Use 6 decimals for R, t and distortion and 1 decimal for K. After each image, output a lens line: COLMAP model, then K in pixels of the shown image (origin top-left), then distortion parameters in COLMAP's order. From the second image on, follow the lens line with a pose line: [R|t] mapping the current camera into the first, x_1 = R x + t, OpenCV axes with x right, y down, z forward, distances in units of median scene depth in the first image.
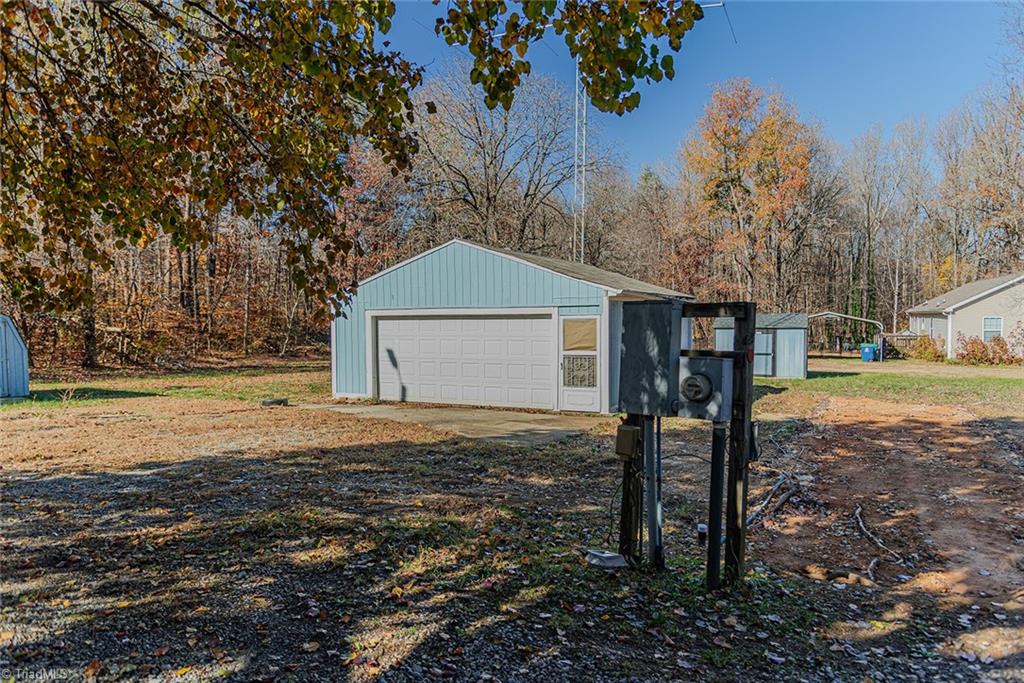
lens RADIAL K [[699.9, 0, 511.4], [0, 699.9, 345.0], [0, 0, 1]] dist [0.006400, -0.001219]
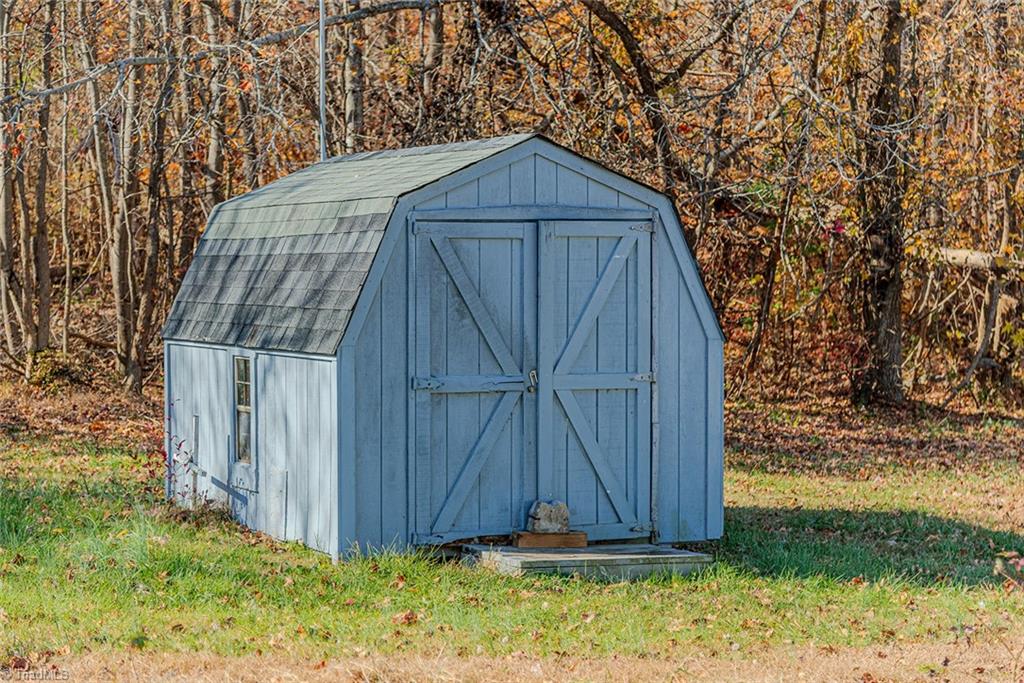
lens RADIAL K [[2486.4, 0, 512.0], [0, 2486.4, 341.5], [0, 0, 1]] dist [-0.005803, -0.049029]
pose [[0.789109, 0.023842, -0.613791, -0.155662], [-0.025901, 0.999649, 0.005531, 0.007196], [0.613707, 0.011533, 0.789449, 0.208088]]
